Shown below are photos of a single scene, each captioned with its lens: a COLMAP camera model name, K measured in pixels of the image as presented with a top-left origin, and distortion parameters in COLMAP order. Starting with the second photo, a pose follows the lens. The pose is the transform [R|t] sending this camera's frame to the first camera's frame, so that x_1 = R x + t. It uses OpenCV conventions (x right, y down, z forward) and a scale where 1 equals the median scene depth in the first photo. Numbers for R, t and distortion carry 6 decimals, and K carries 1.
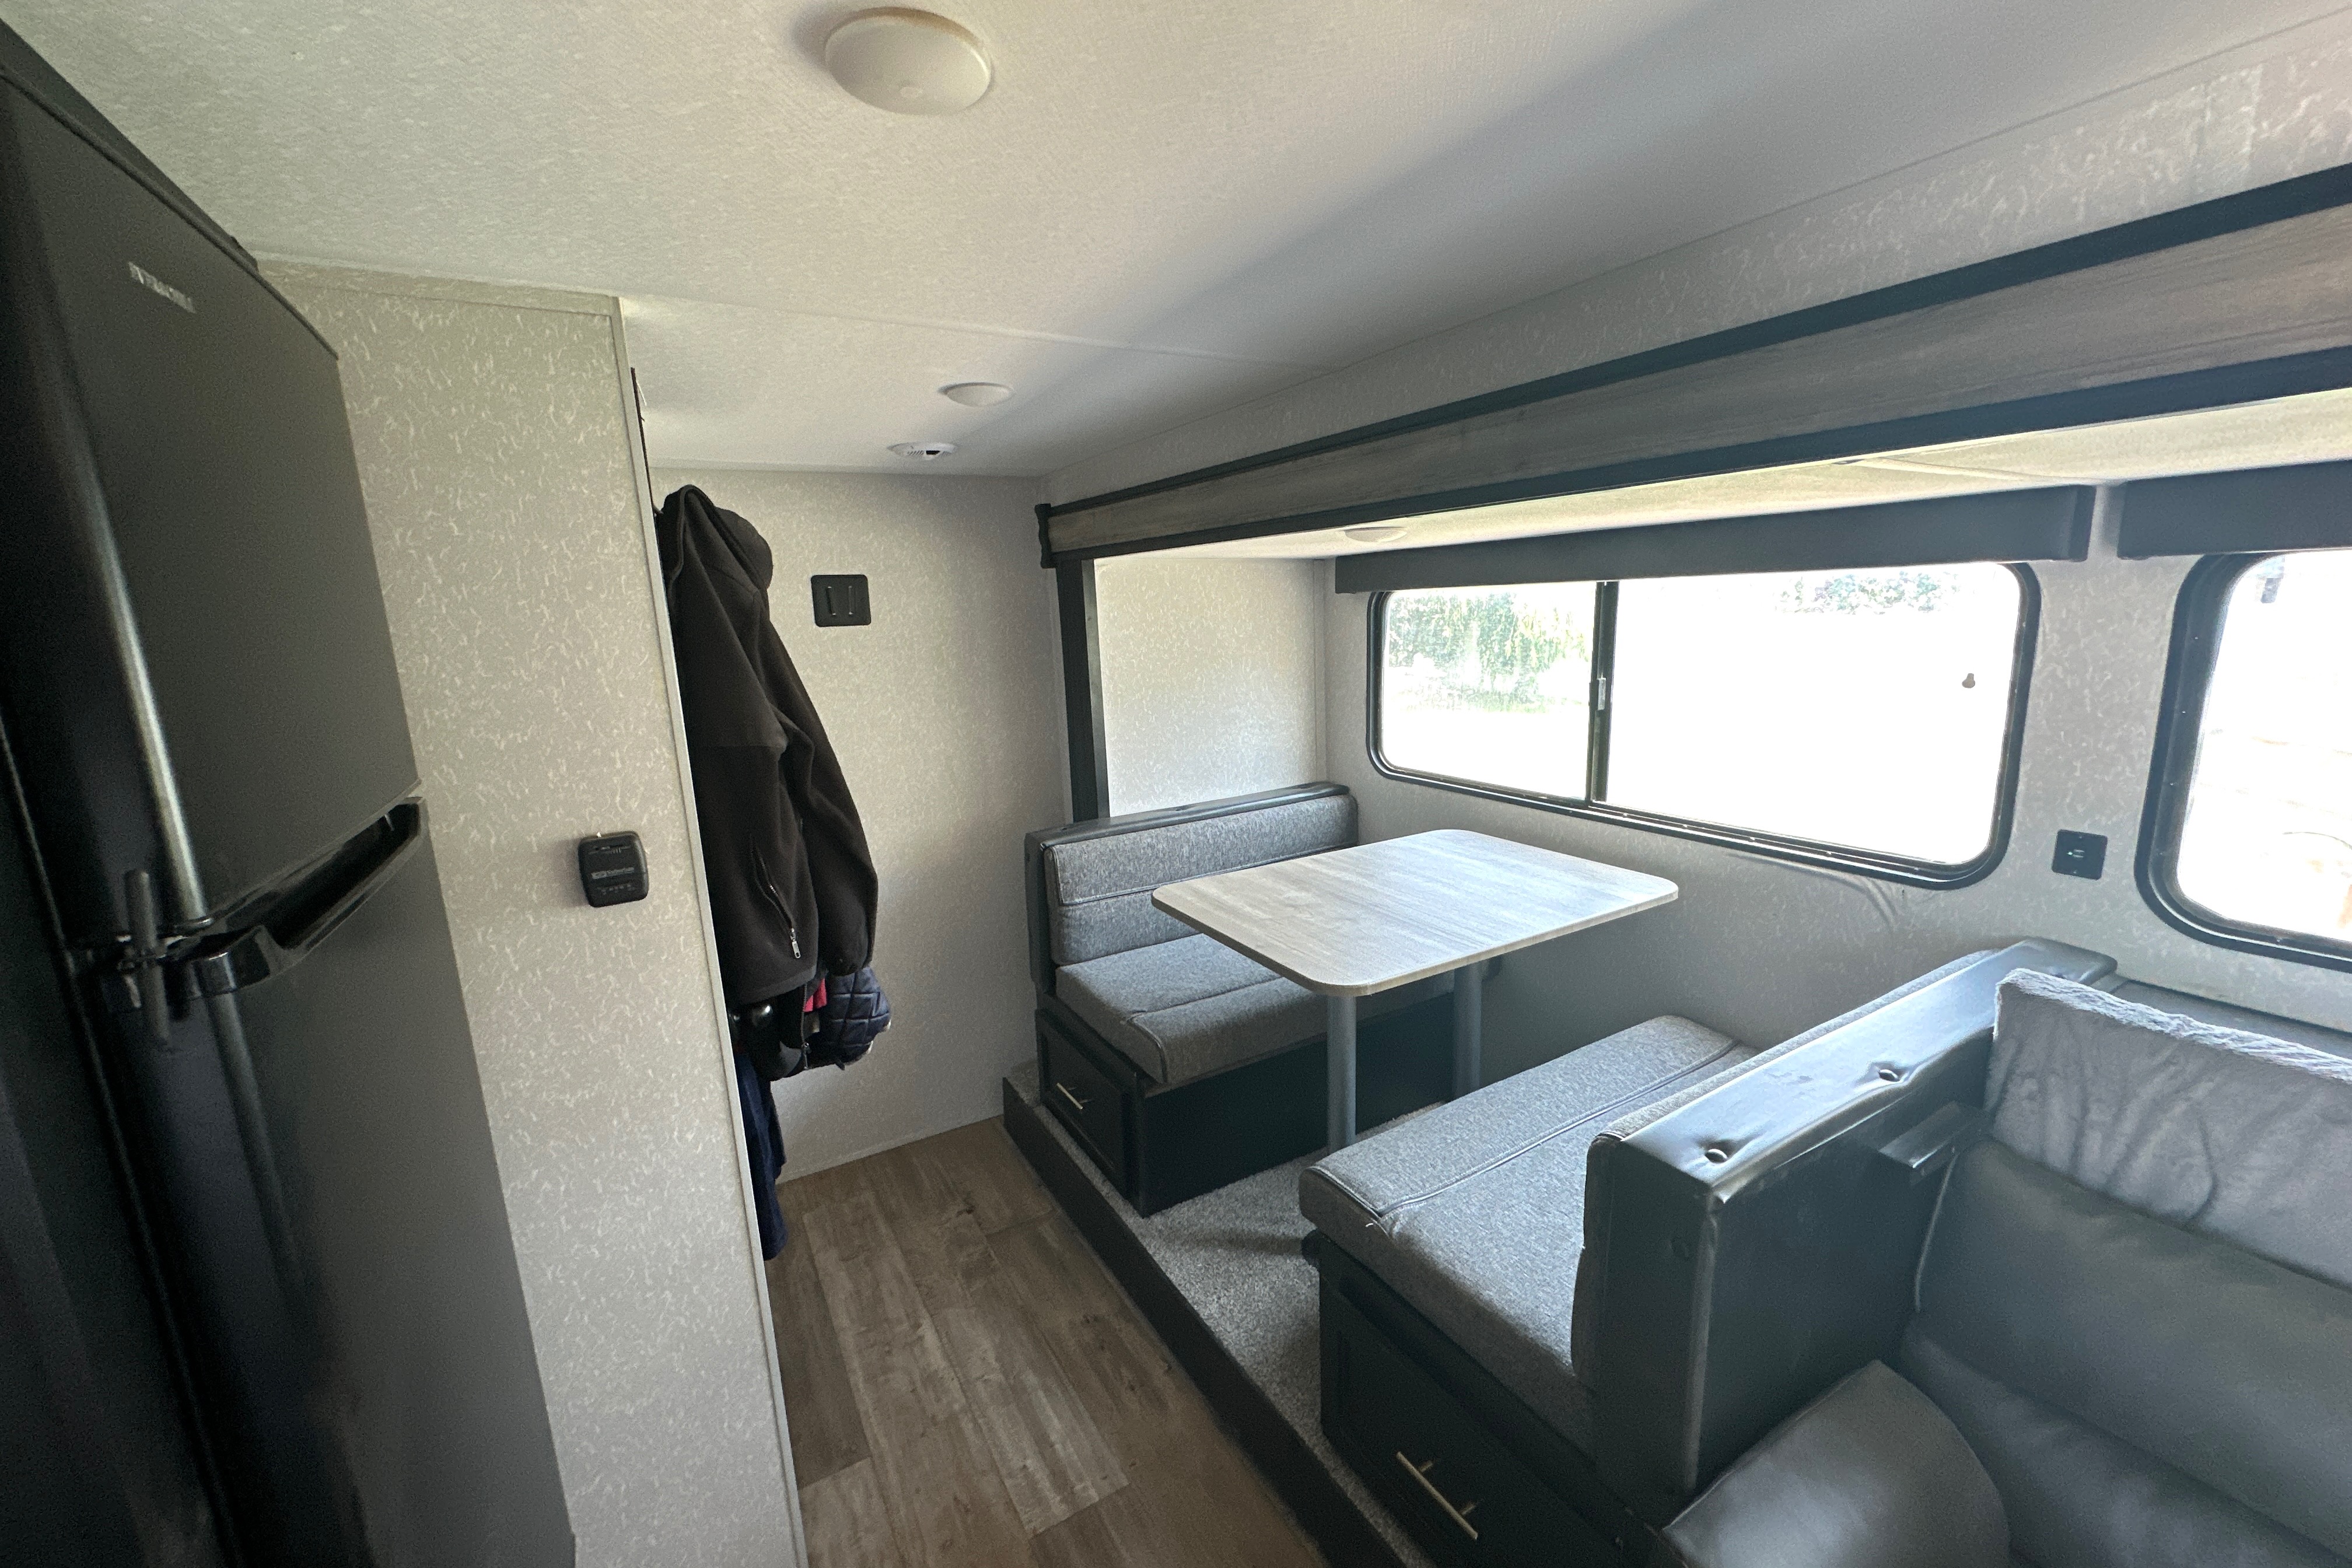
lens RADIAL K [[937.0, 0, 1176.0], [0, 937.0, 784.0], [0, 0, 1]] dist [-0.003224, -0.000089]
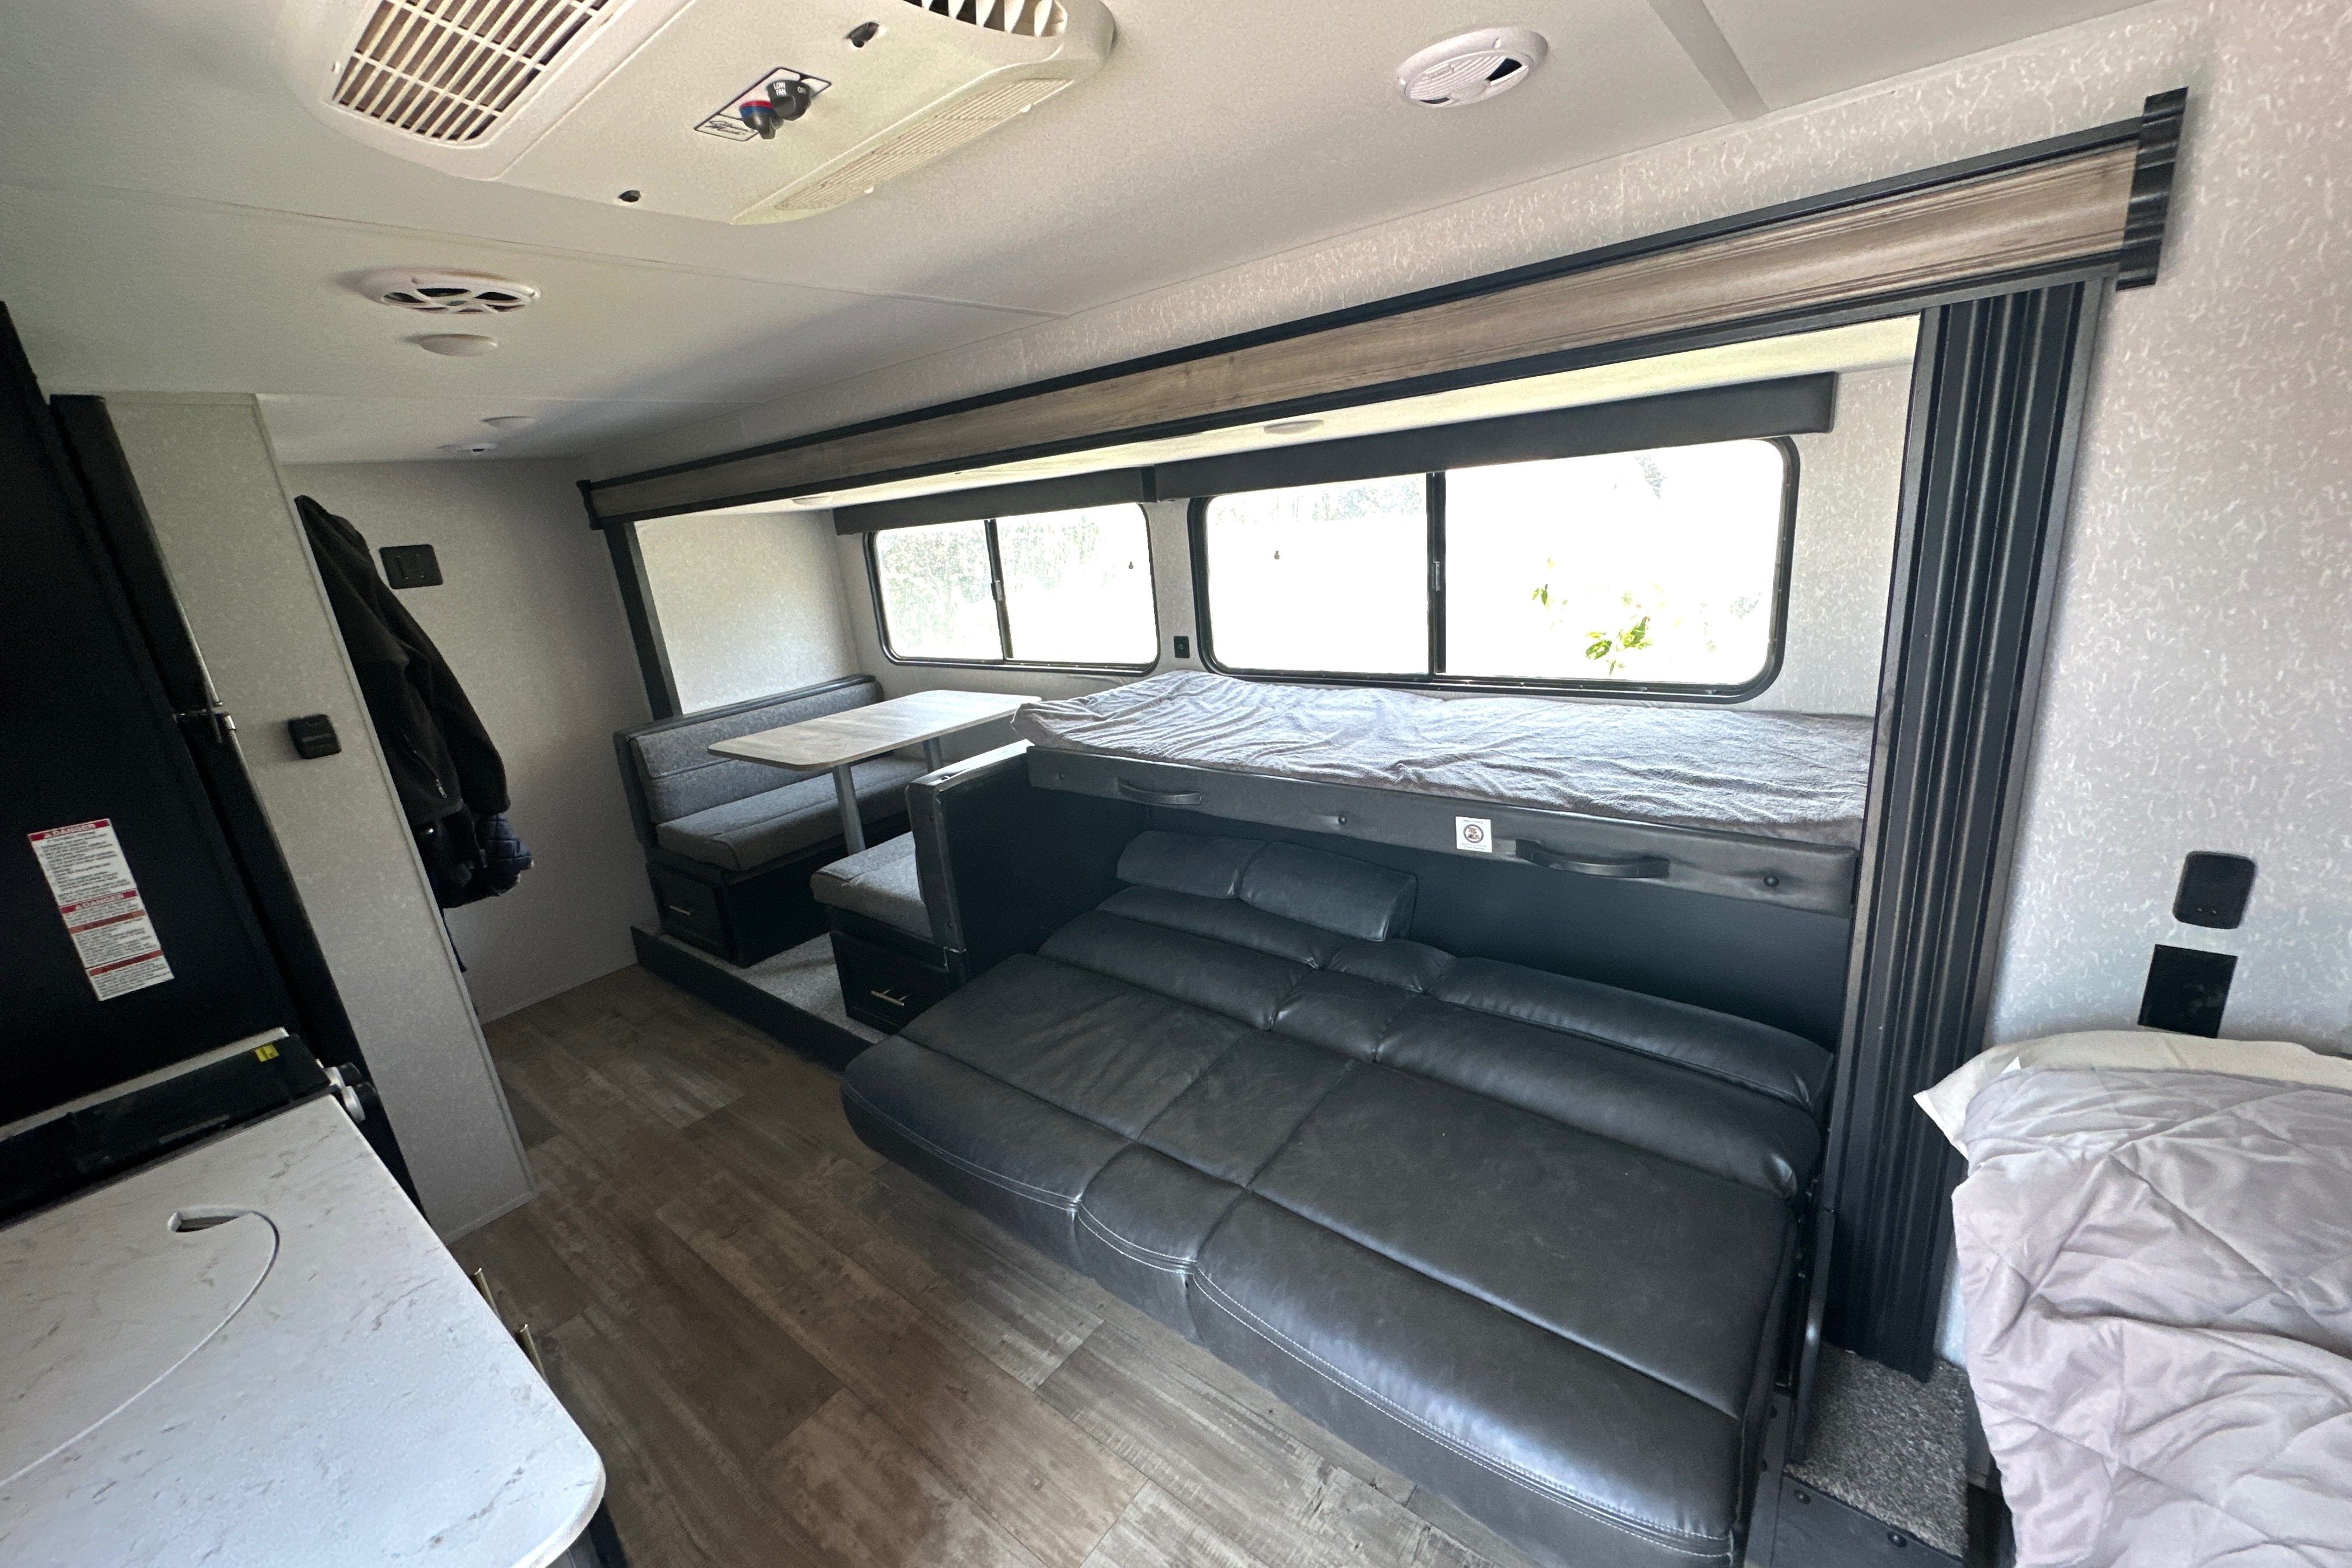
lens RADIAL K [[941.9, 0, 1176.0], [0, 941.9, 784.0], [0, 0, 1]] dist [-0.004004, 0.000174]
pose [[0.929783, -0.150130, 0.336102, 0.146345], [0.126024, 0.987700, 0.092558, 0.121224], [-0.345864, -0.043702, 0.937266, -0.635654]]
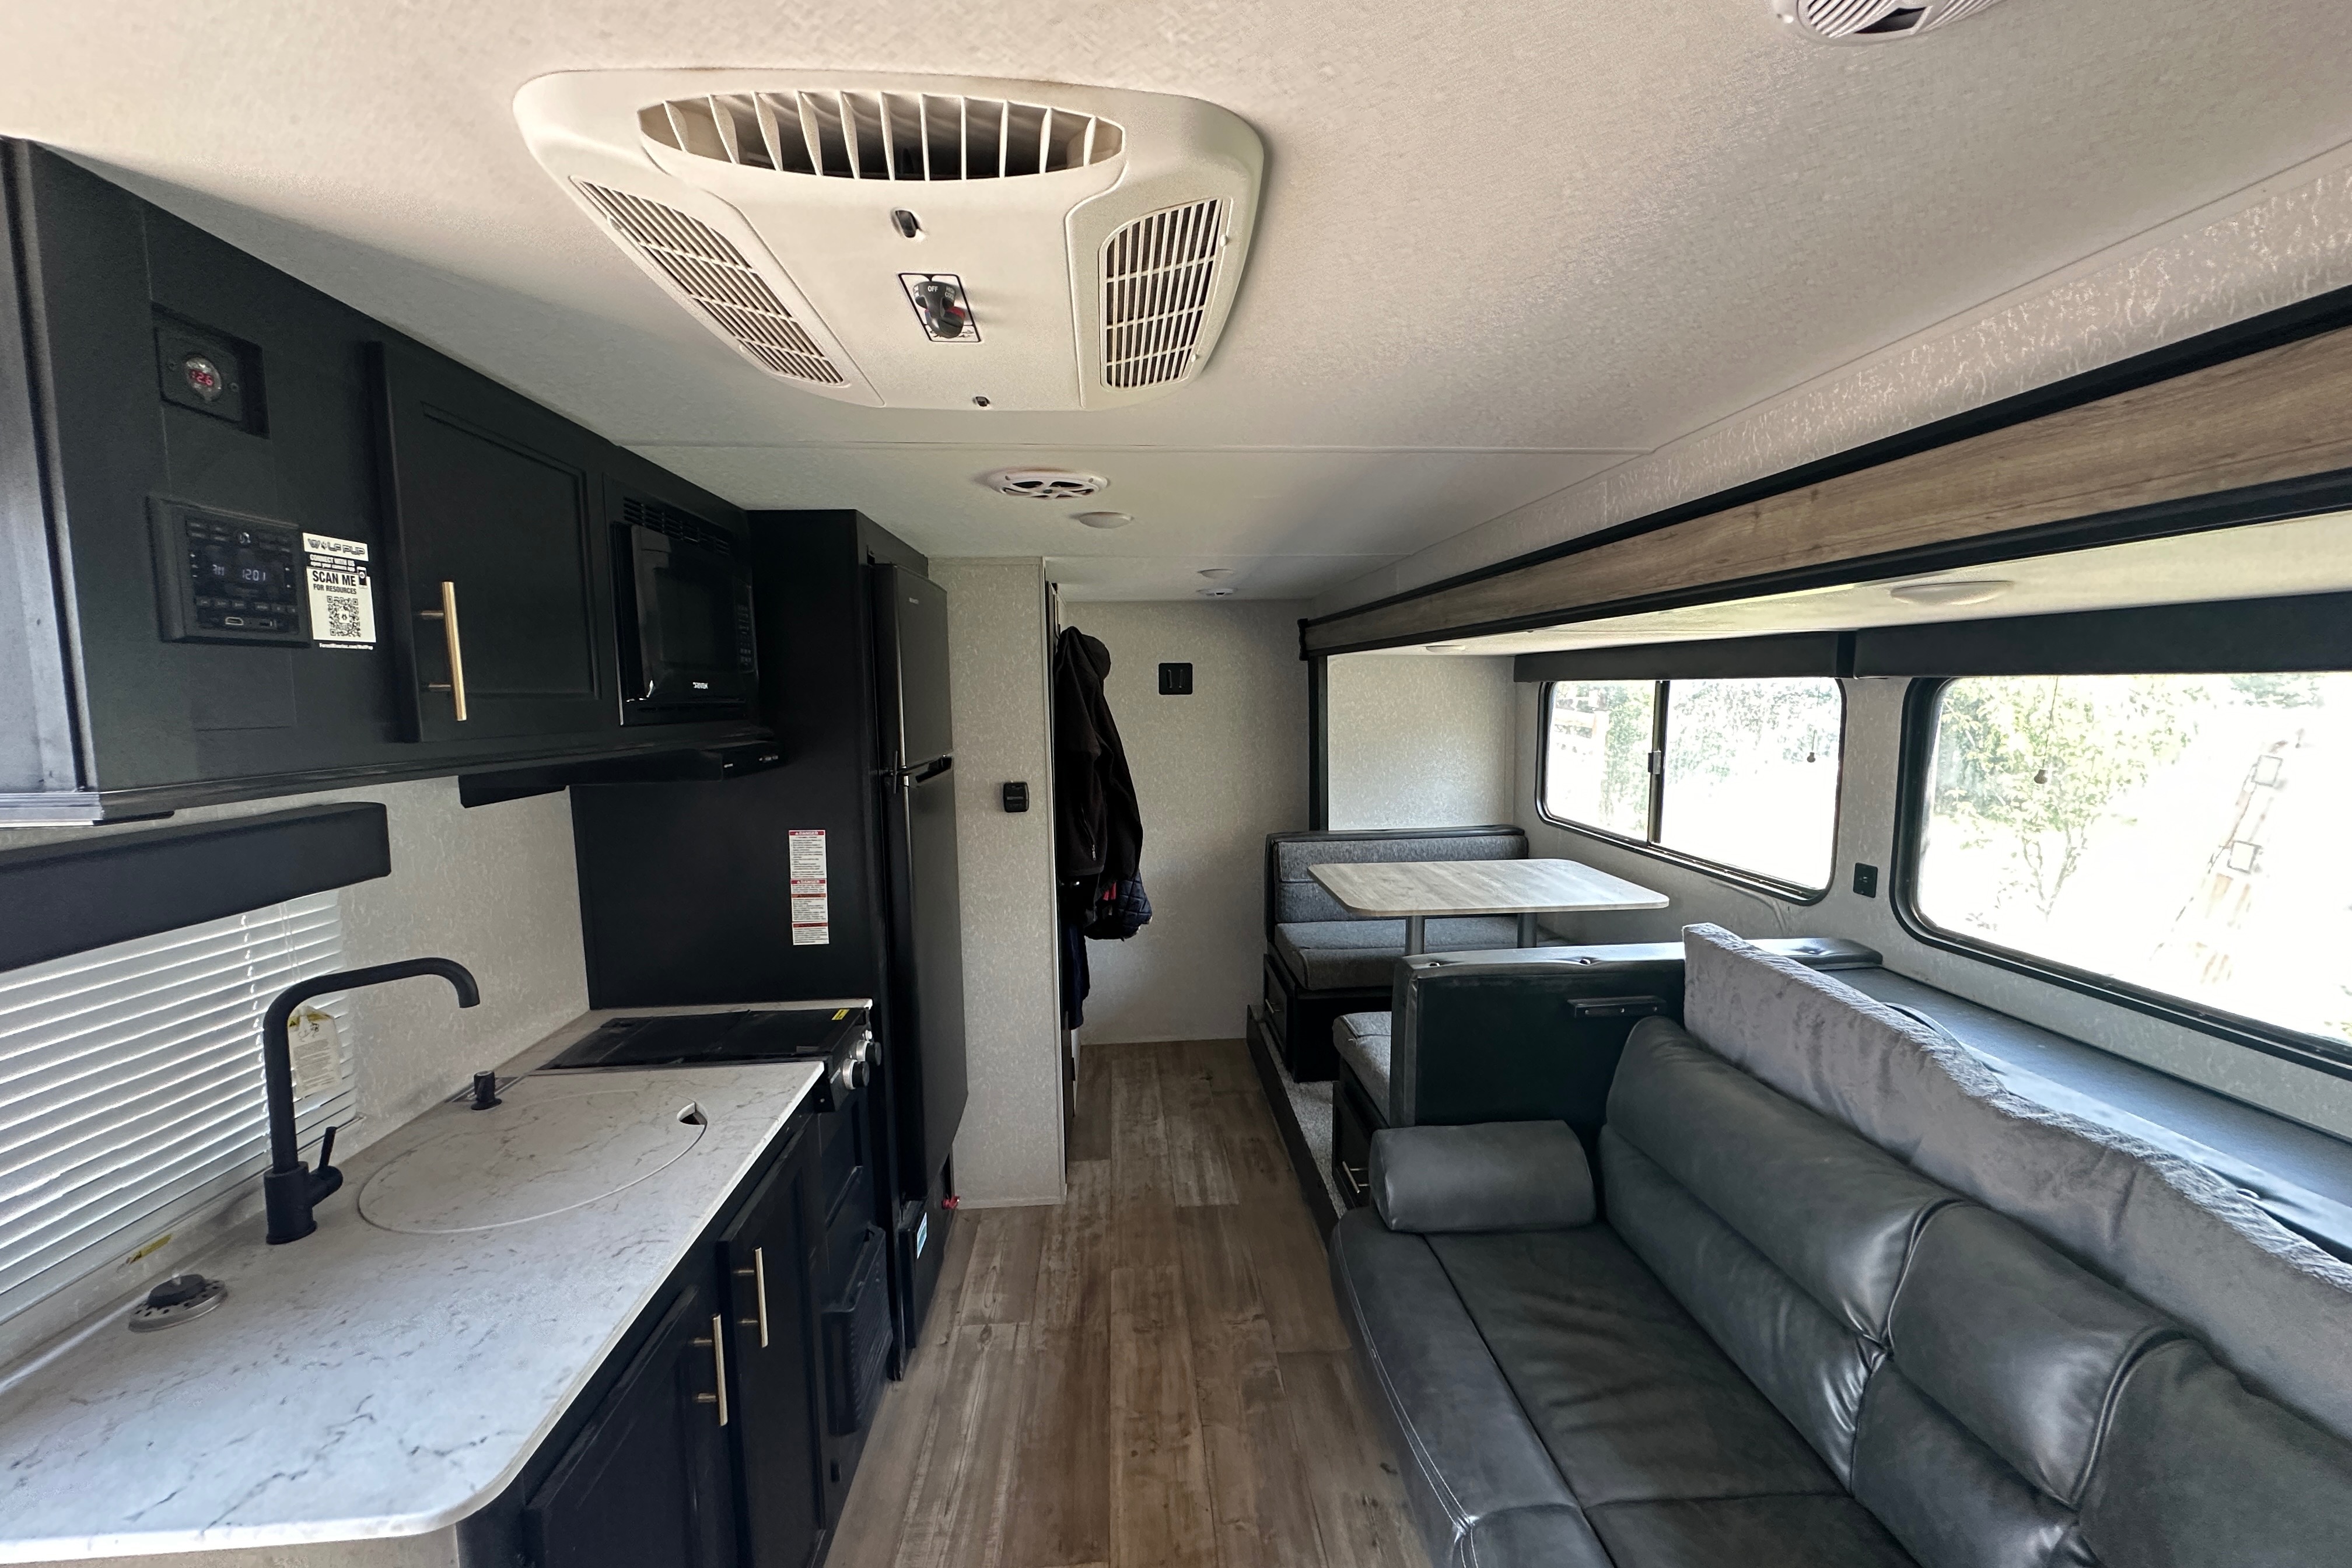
lens RADIAL K [[937.0, 0, 1176.0], [0, 937.0, 784.0], [0, 0, 1]] dist [-0.003224, -0.000089]
pose [[0.898564, 0.072738, -0.432773, 0.421372], [-0.104651, 0.993234, -0.050348, 0.075655], [0.426183, 0.090531, 0.900096, -0.511736]]
